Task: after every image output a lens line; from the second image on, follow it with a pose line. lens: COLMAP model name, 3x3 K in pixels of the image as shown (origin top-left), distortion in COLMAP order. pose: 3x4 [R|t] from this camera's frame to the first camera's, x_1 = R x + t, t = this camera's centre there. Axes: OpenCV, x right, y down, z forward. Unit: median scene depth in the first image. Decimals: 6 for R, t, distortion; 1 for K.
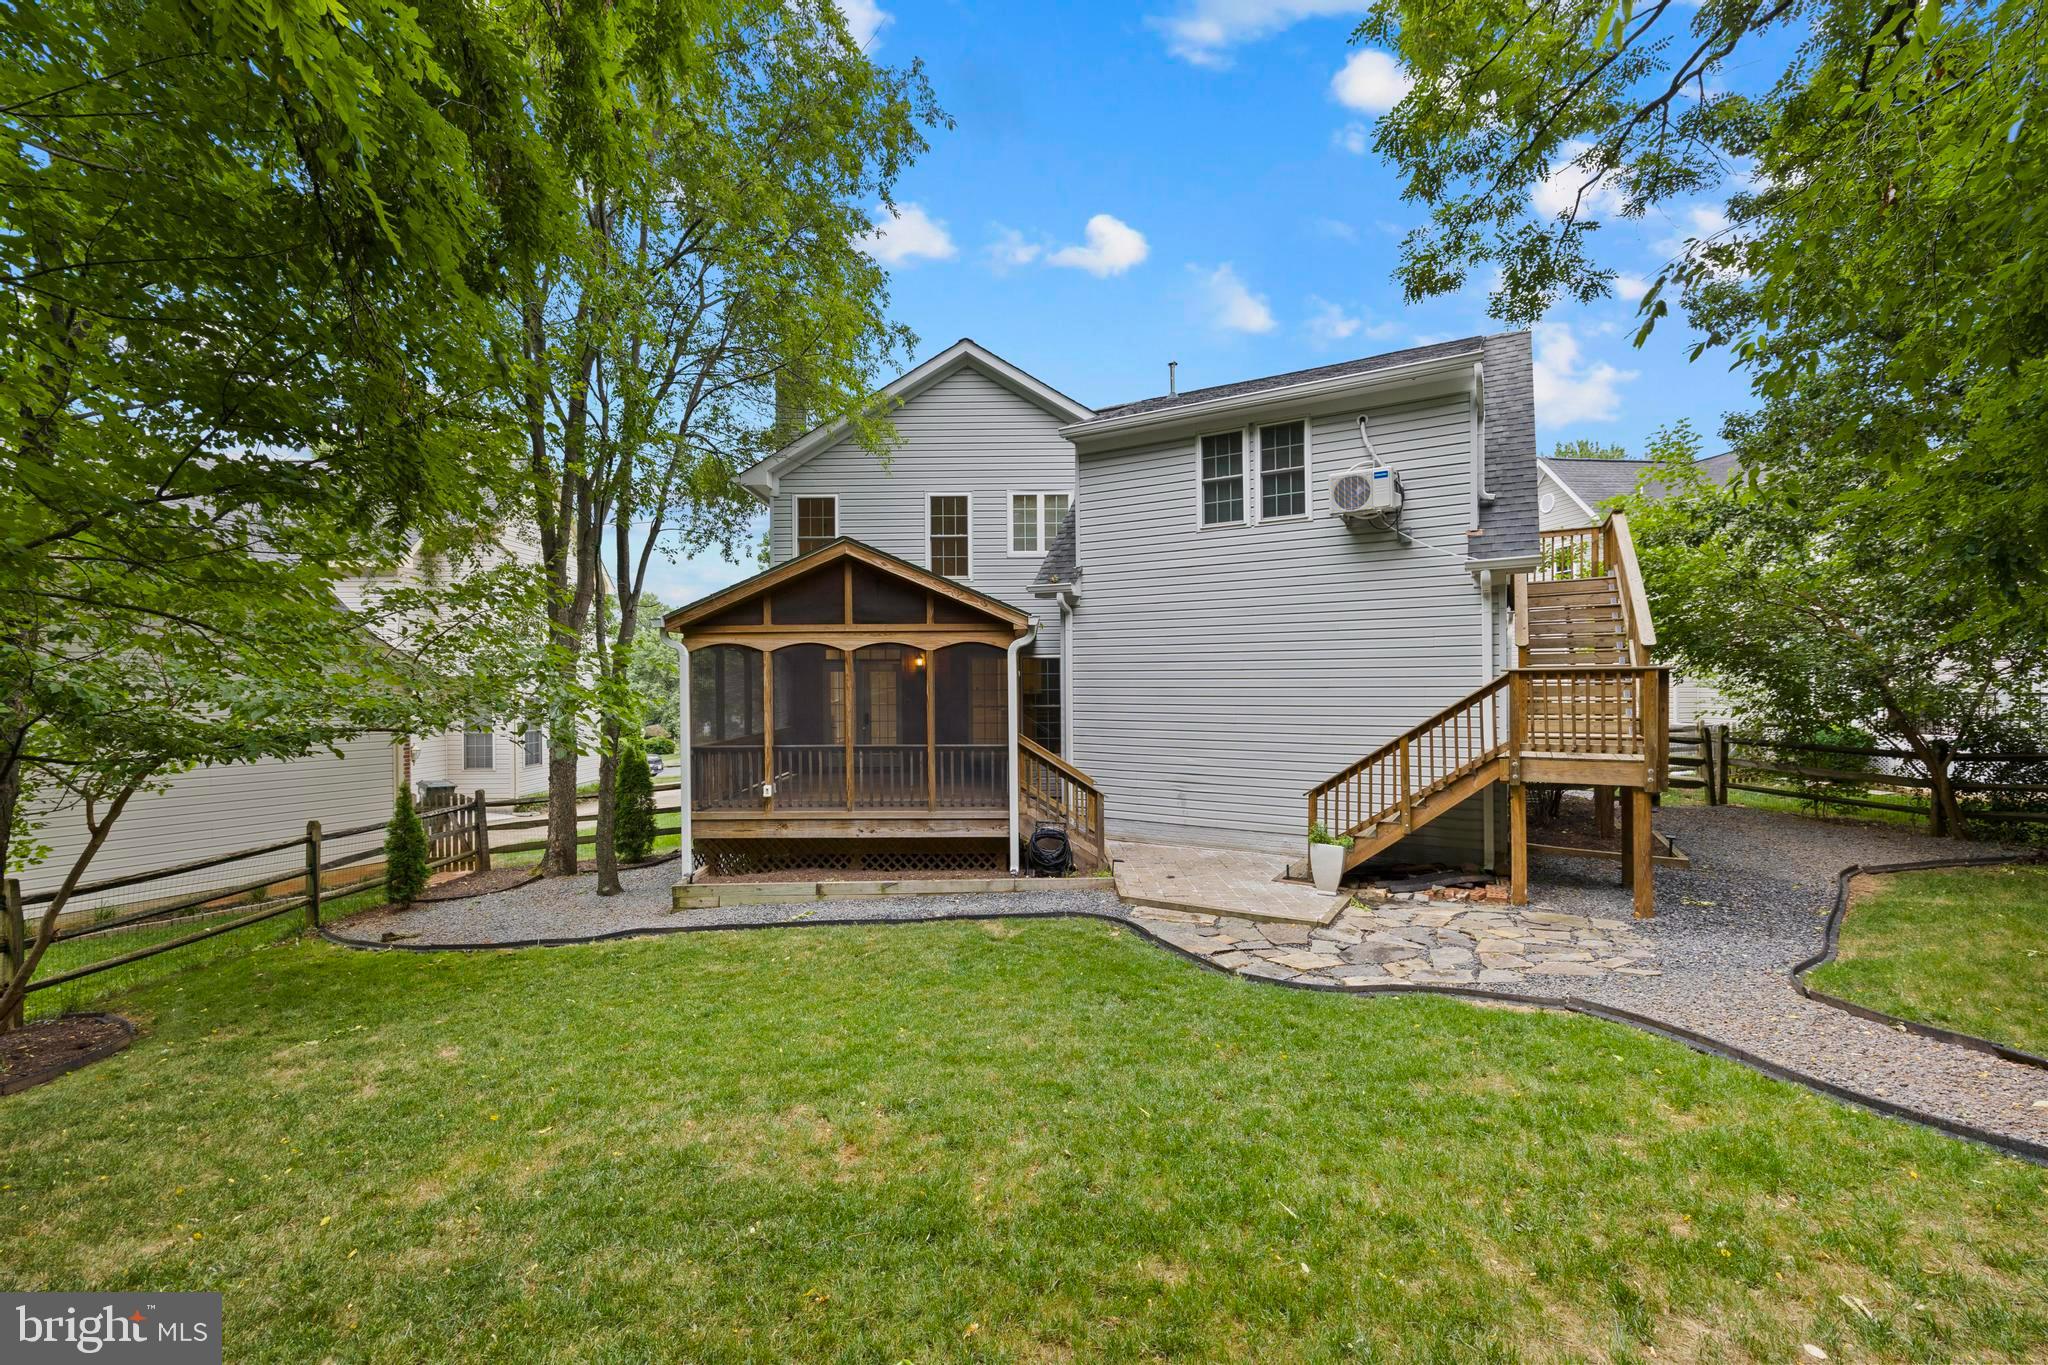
lens RADIAL K [[803.3, 0, 1028.4], [0, 803.3, 691.0], [0, 0, 1]] dist [-0.003054, -0.000653]
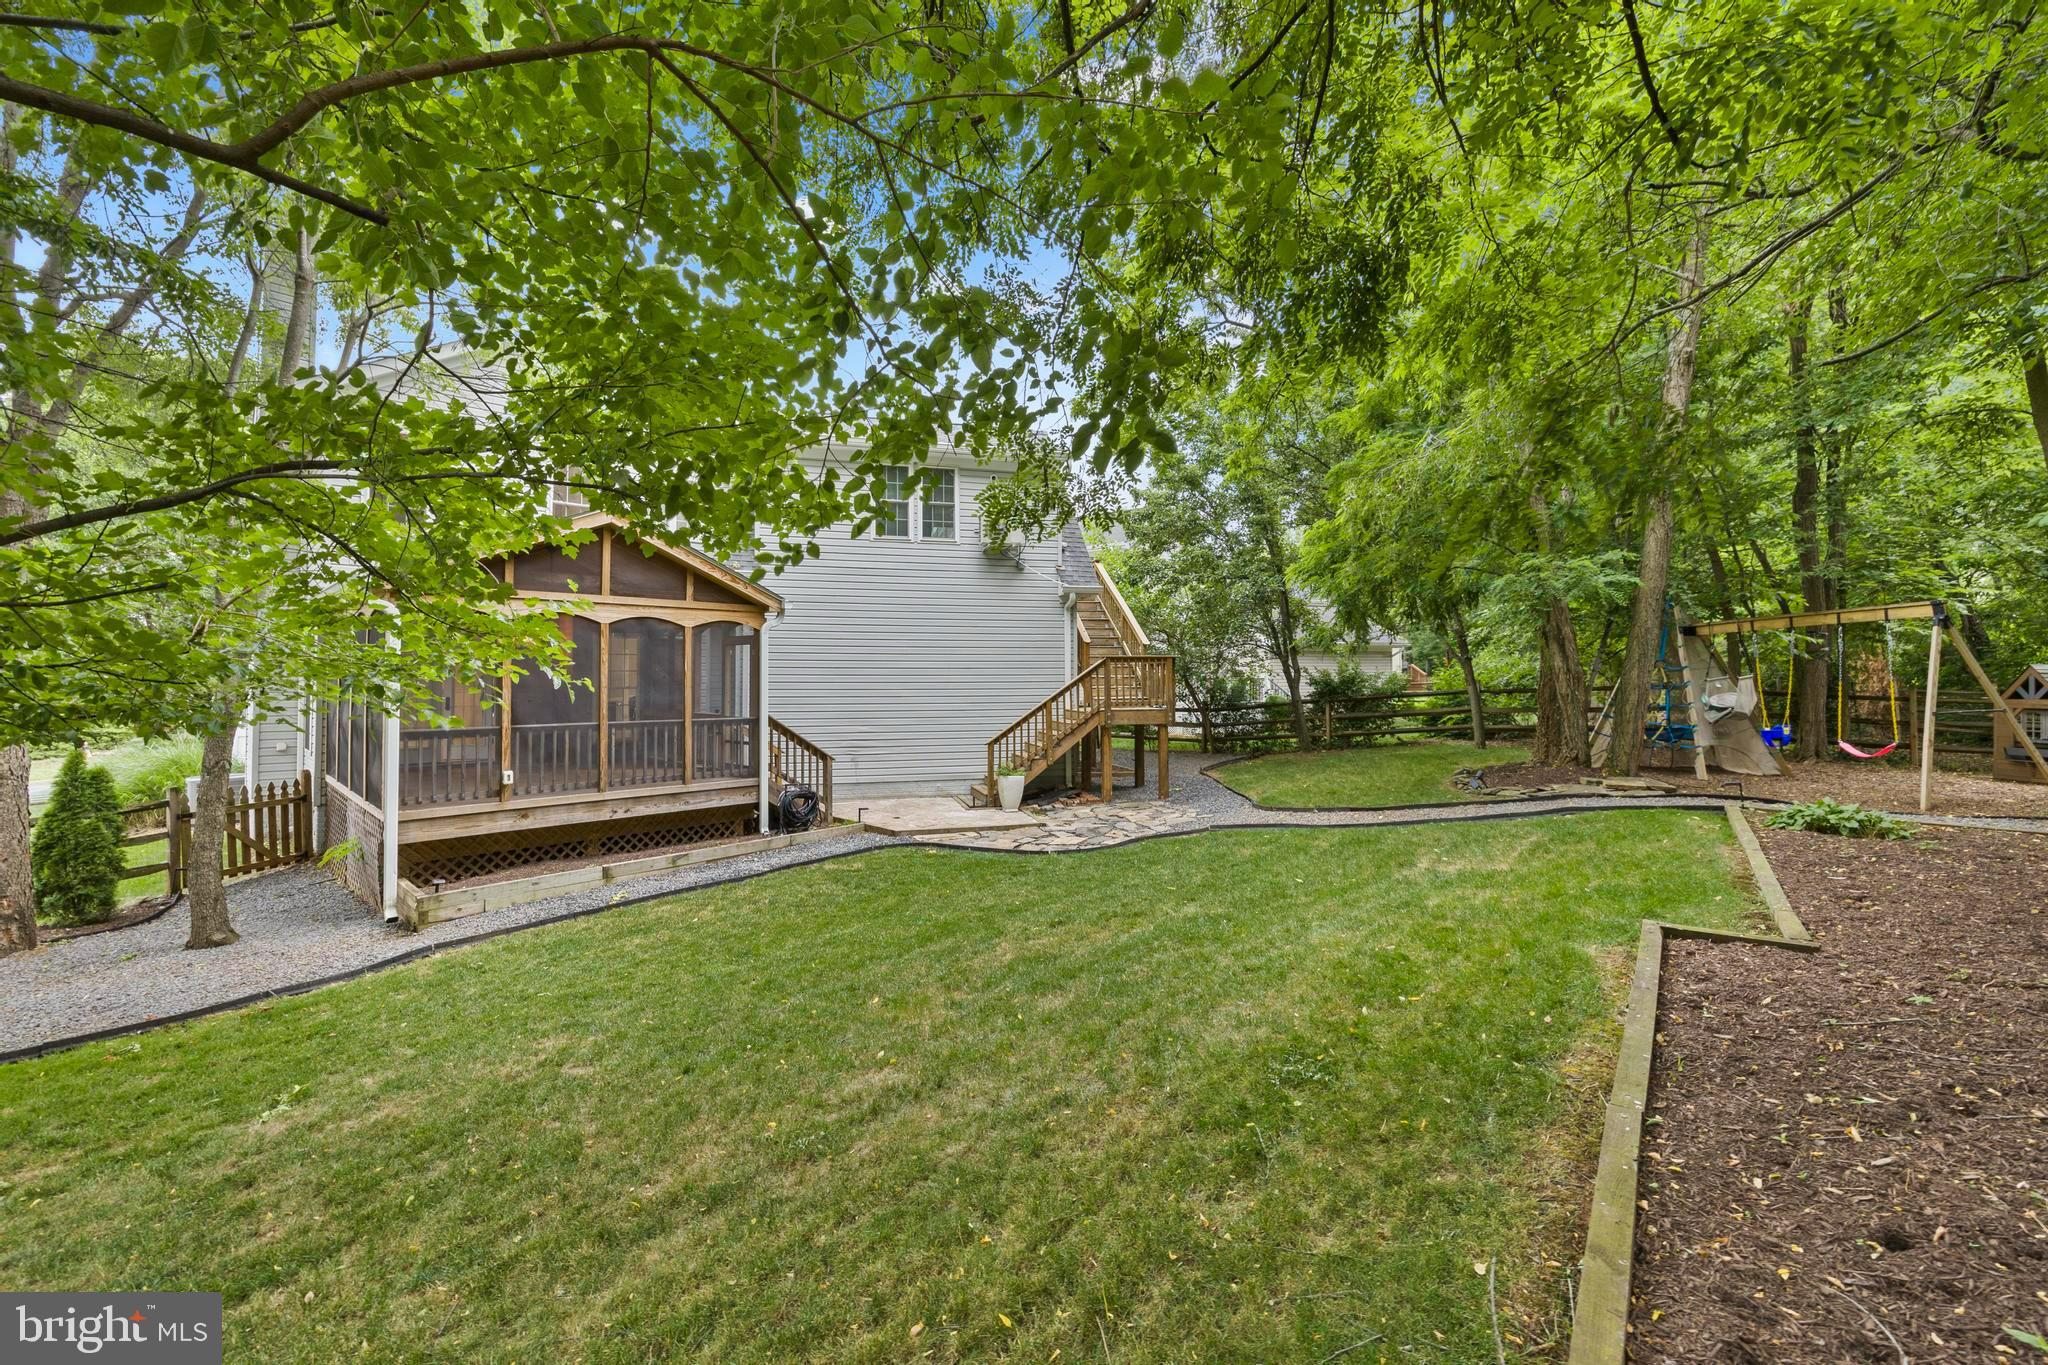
lens RADIAL K [[803.3, 0, 1011.9], [0, 803.3, 682.0], [0, 0, 1]] dist [-0.003054, -0.000653]
pose [[0.703274, 0.001926, 0.710916, -0.595071], [0.001449, 0.999990, -0.004142, 0.026062], [-0.710917, 0.003943, 0.703265, -0.009127]]
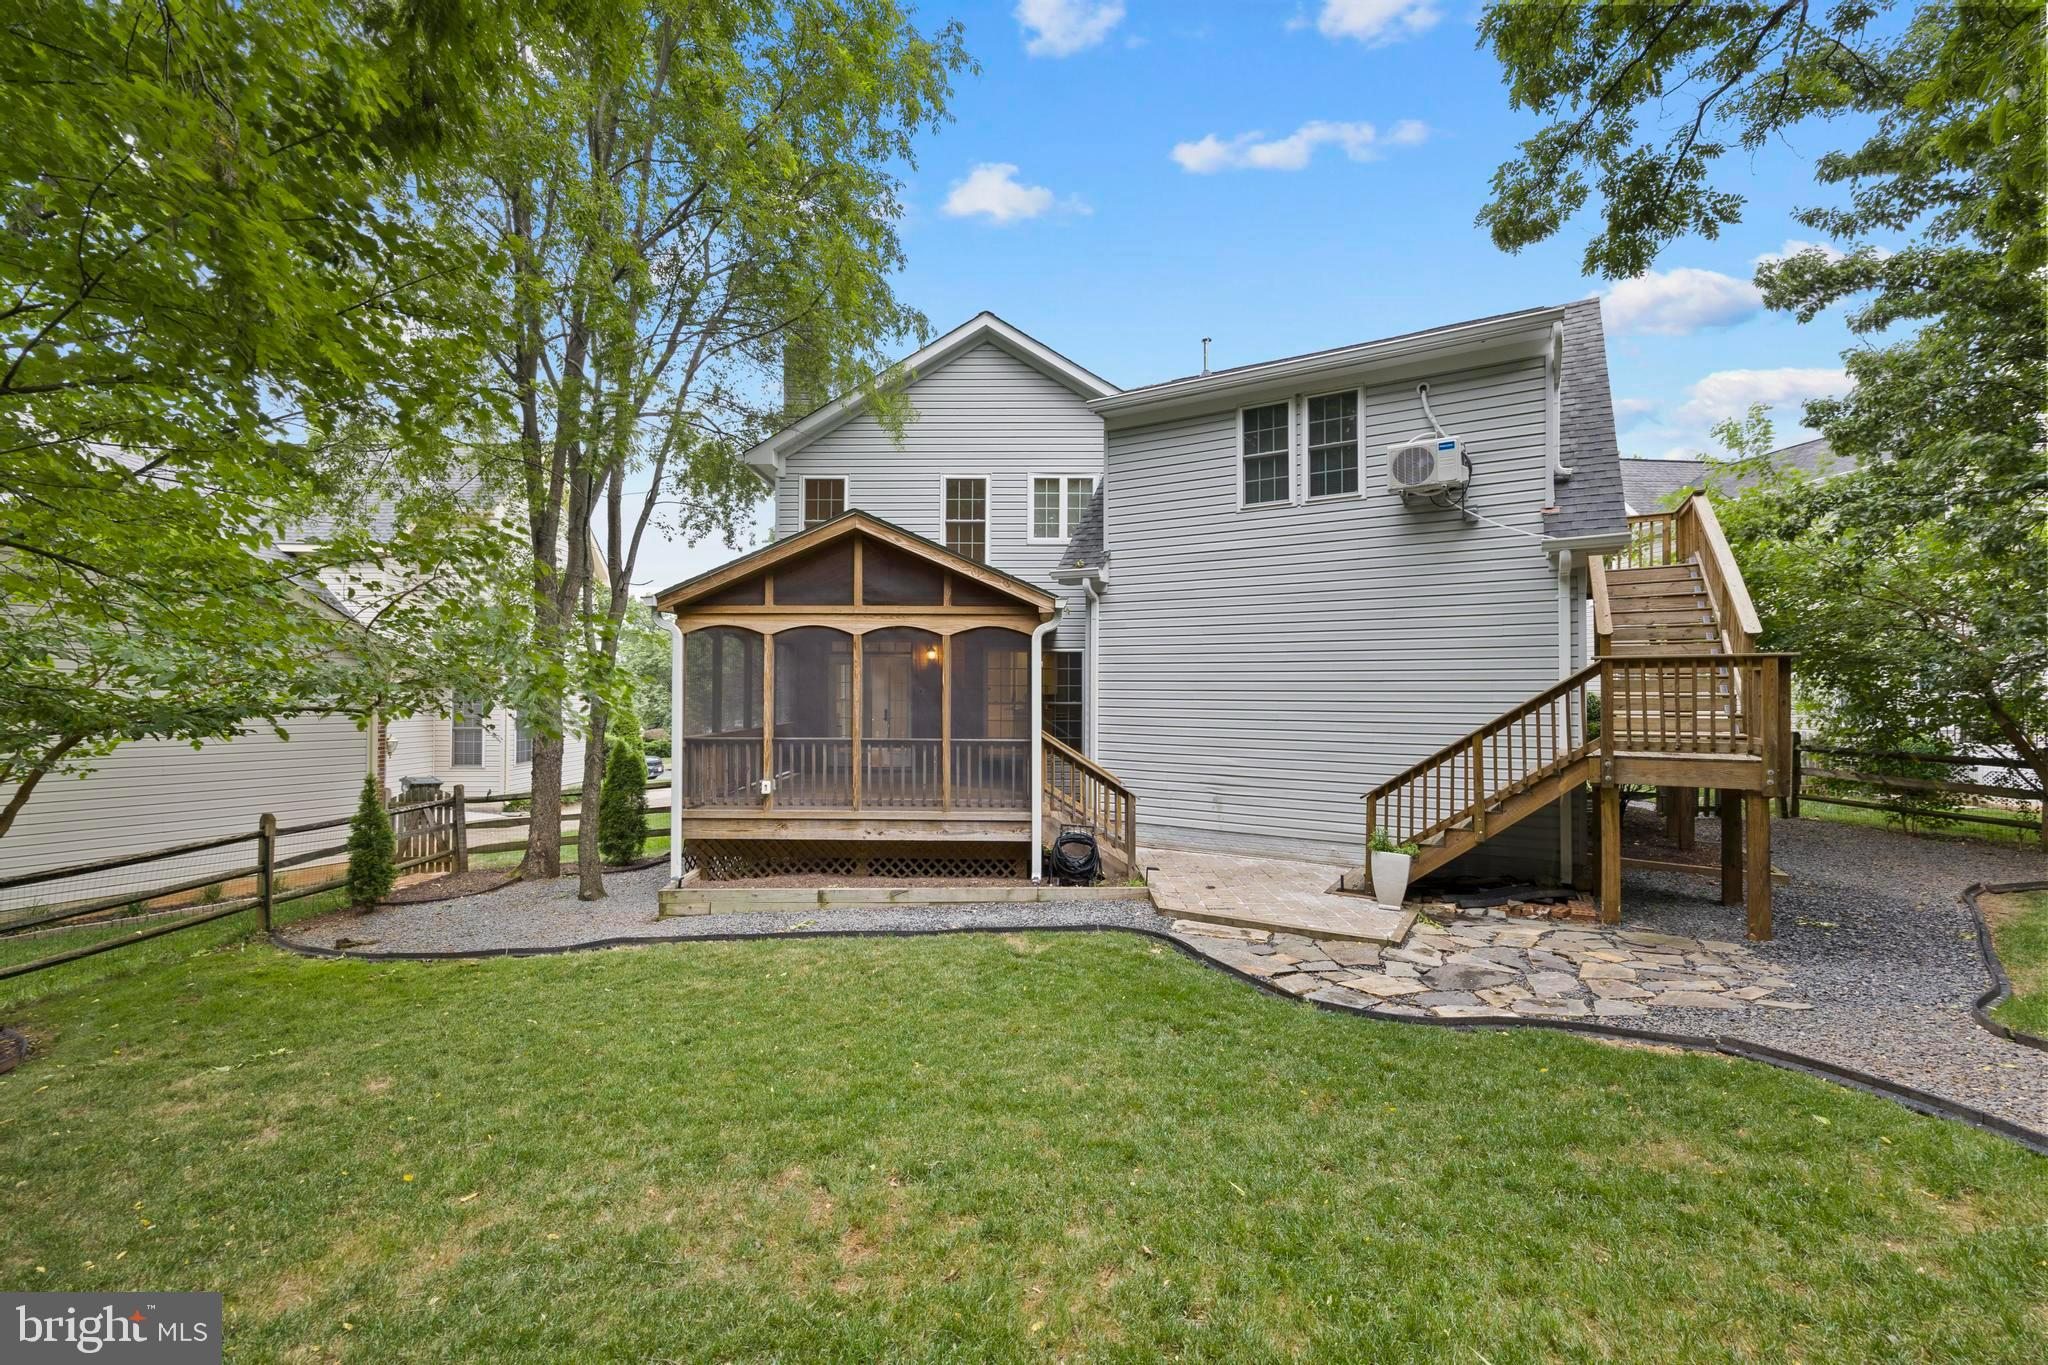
lens RADIAL K [[803.3, 0, 1031.7], [0, 803.3, 688.6], [0, 0, 1]] dist [-0.003054, -0.000653]
pose [[0.999925, 0.012035, -0.002159, -0.025133], [-0.012068, 0.999804, -0.015675, 0.025028], [0.001969, 0.015700, 0.999875, 0.095560]]
